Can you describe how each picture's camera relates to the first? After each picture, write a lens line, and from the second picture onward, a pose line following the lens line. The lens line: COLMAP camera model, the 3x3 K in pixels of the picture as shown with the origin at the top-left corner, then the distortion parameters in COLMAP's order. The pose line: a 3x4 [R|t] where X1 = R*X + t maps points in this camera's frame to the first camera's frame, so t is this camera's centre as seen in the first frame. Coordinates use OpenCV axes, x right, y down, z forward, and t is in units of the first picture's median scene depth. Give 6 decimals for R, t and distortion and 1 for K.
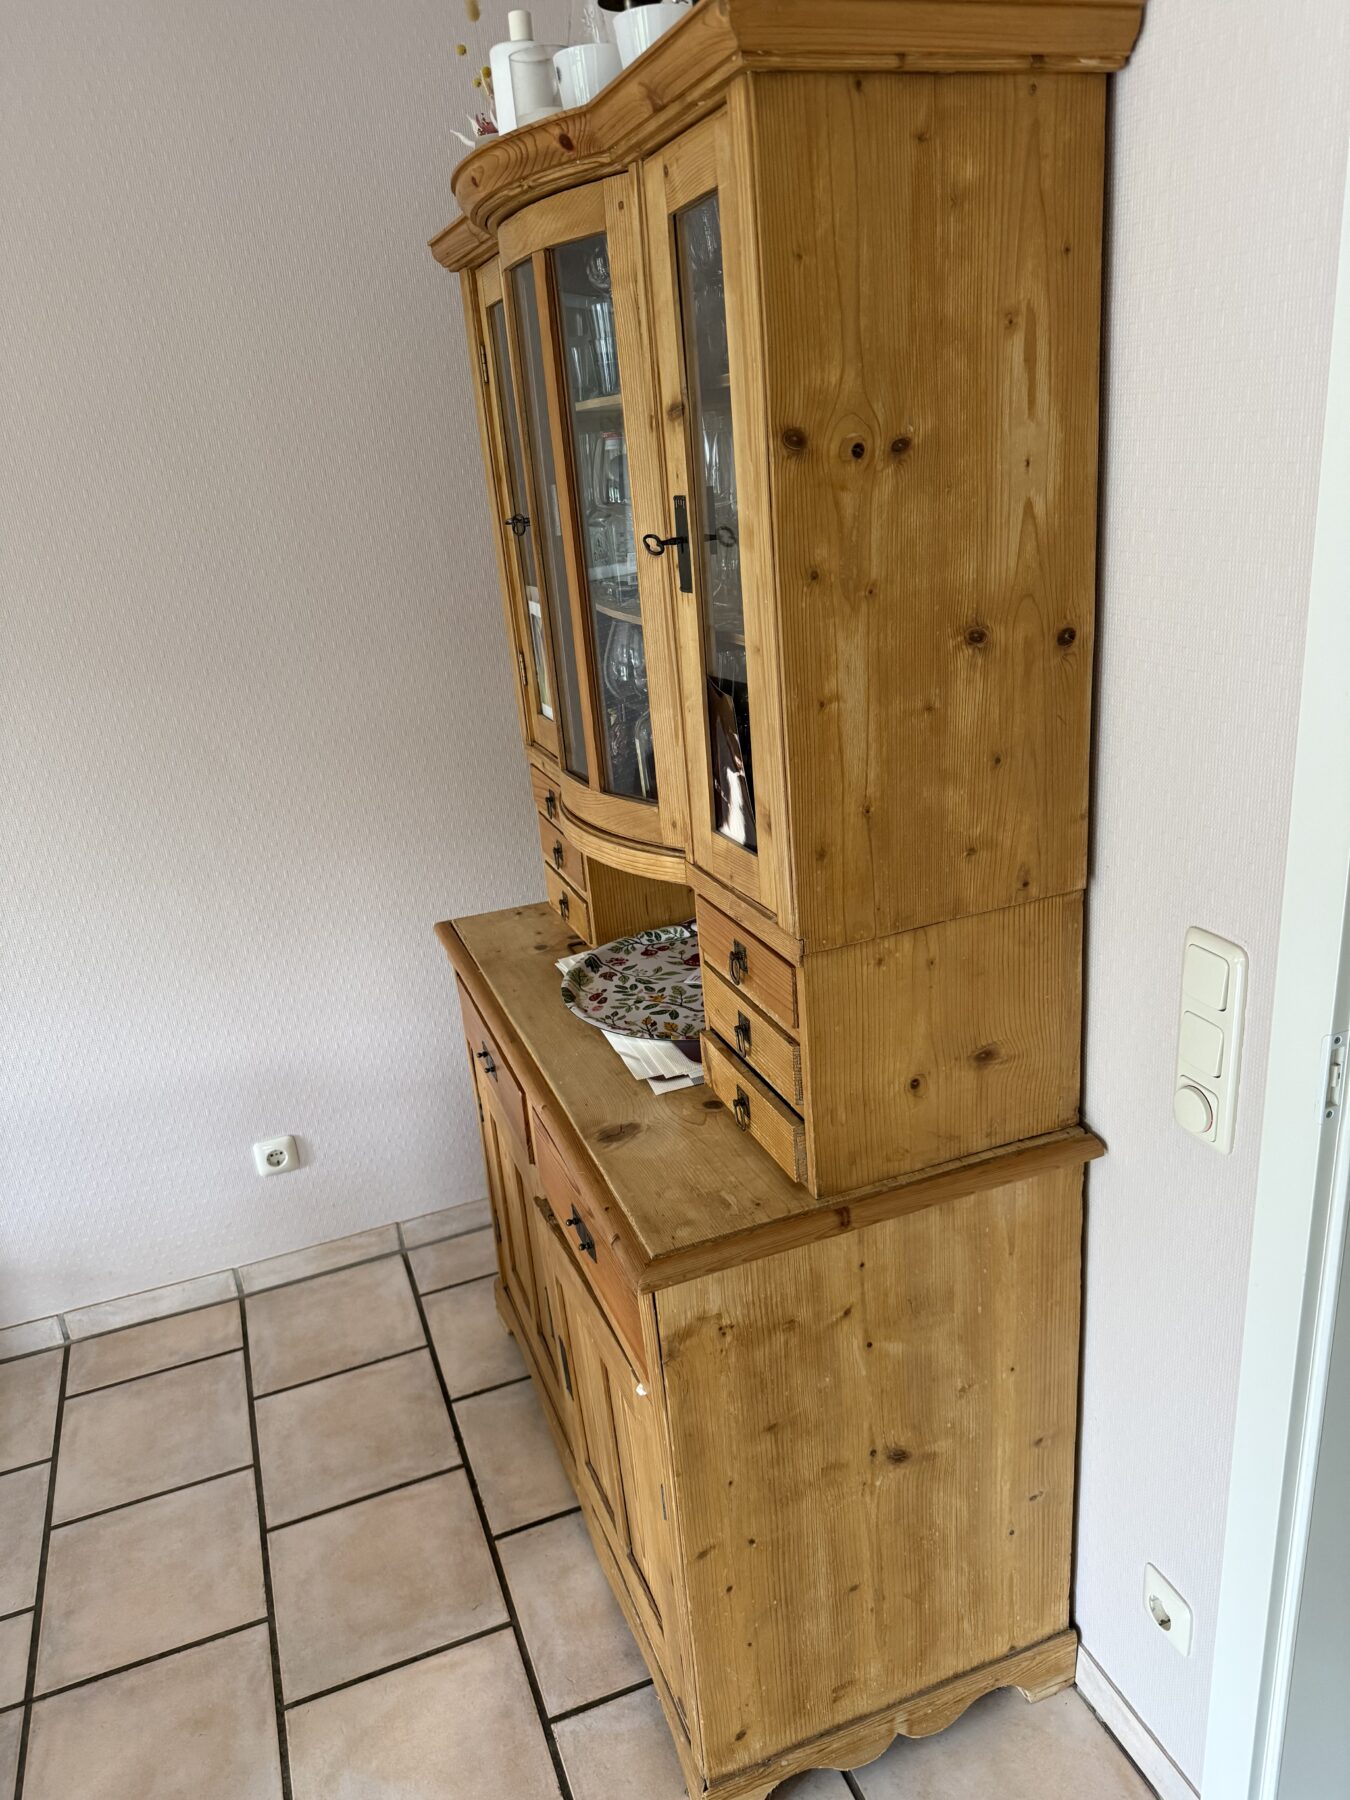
lens RADIAL K [[1290.3, 0, 670.8], [0, 1290.3, 894.2], [0, 0, 1]] dist [0.020334, -0.044657]
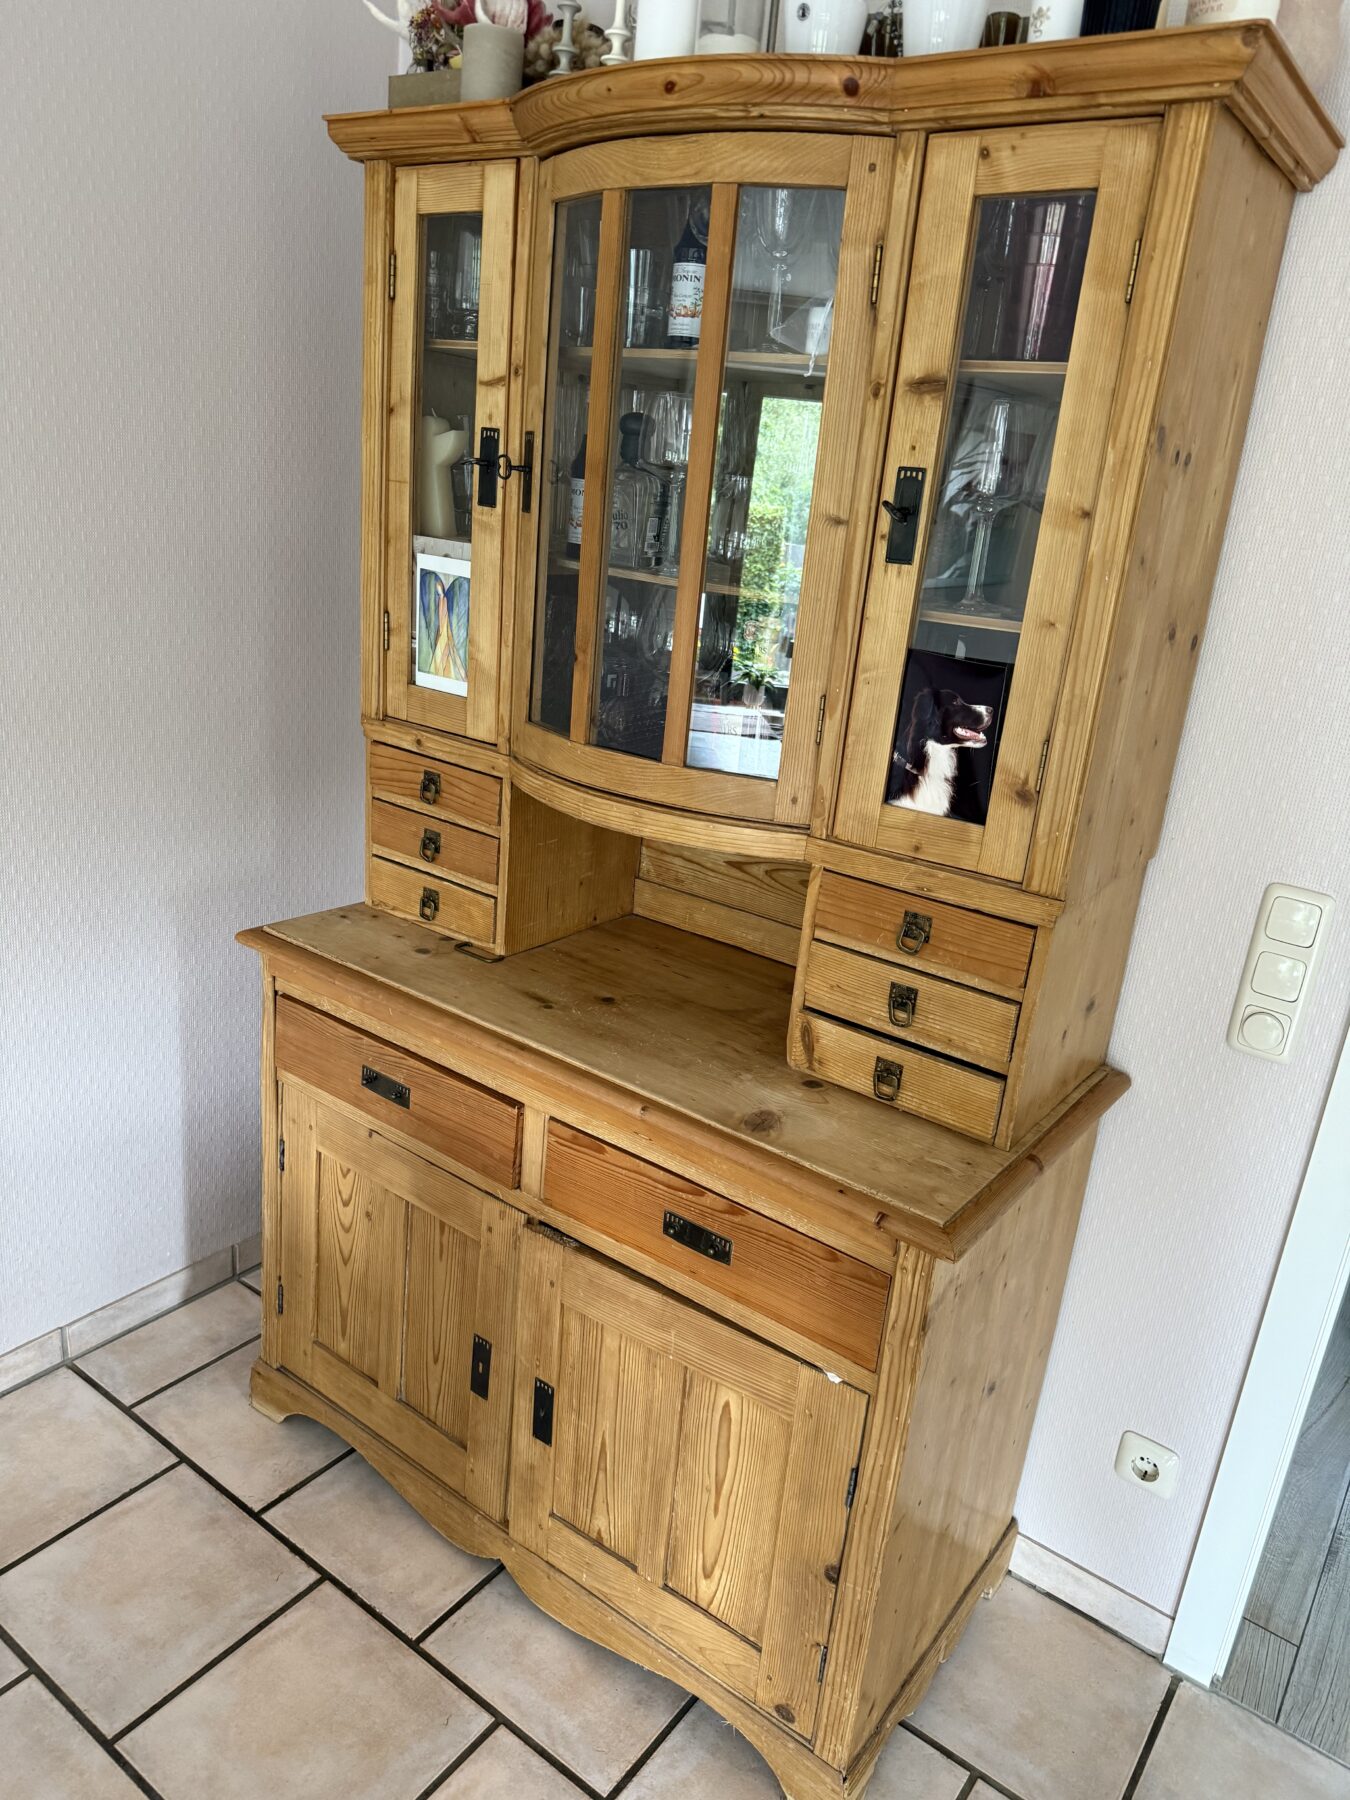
lens RADIAL K [[1281.9, 0, 679.1], [0, 1281.9, 901.0], [0, 0, 1]] dist [-0.004988, -0.002269]
pose [[0.817296, -0.017250, 0.575960, -0.473801], [0.031381, 0.999401, -0.014598, 0.025523], [-0.575364, 0.030005, 0.817347, 0.193126]]
